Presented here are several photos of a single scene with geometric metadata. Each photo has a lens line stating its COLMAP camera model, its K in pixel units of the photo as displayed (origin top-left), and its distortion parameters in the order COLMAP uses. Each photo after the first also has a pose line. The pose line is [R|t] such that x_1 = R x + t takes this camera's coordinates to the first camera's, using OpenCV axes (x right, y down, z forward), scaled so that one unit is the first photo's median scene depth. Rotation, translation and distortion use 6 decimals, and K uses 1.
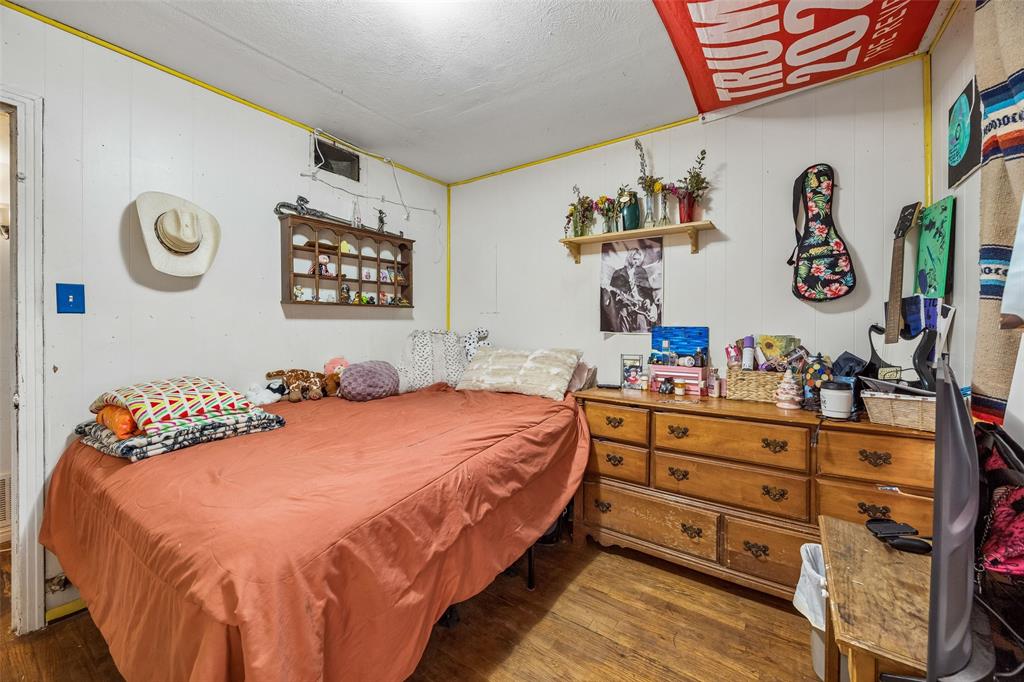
lens RADIAL K [[400.8, 0, 517.1], [0, 400.8, 331.5], [0, 0, 1]] dist [-0.000499, -0.000019]
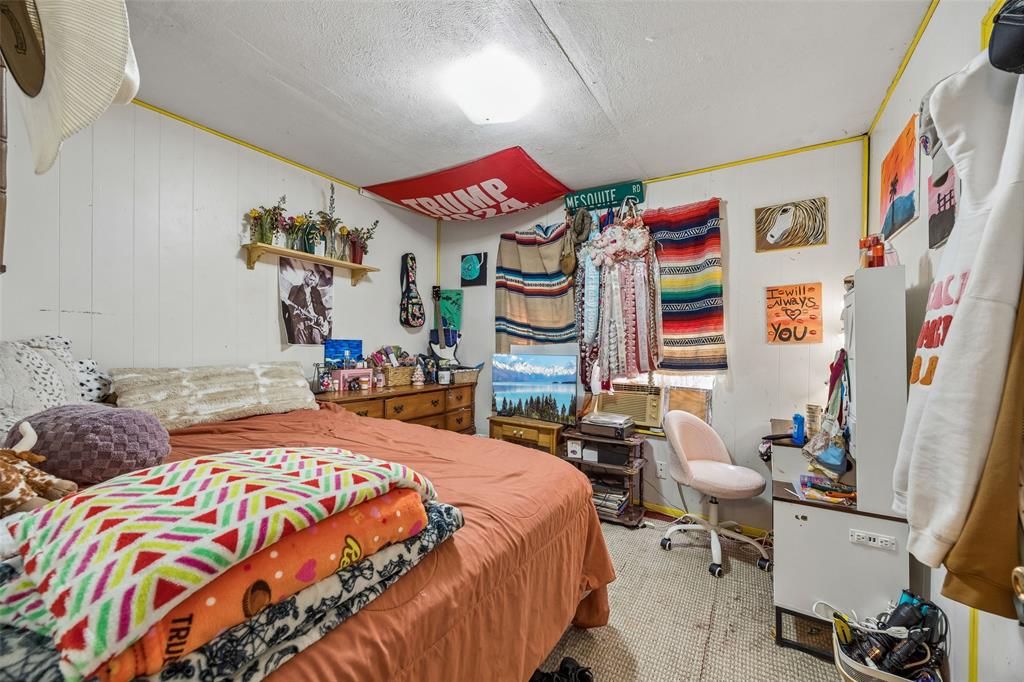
lens RADIAL K [[399.1, 0, 511.4], [0, 399.1, 345.2], [0, 0, 1]] dist [0.000205, 0.000012]
pose [[-0.058398, -0.005824, 0.998276, -0.916773], [-0.002638, 0.999980, 0.005680, -0.002996], [-0.998290, -0.002302, -0.058412, 0.526187]]
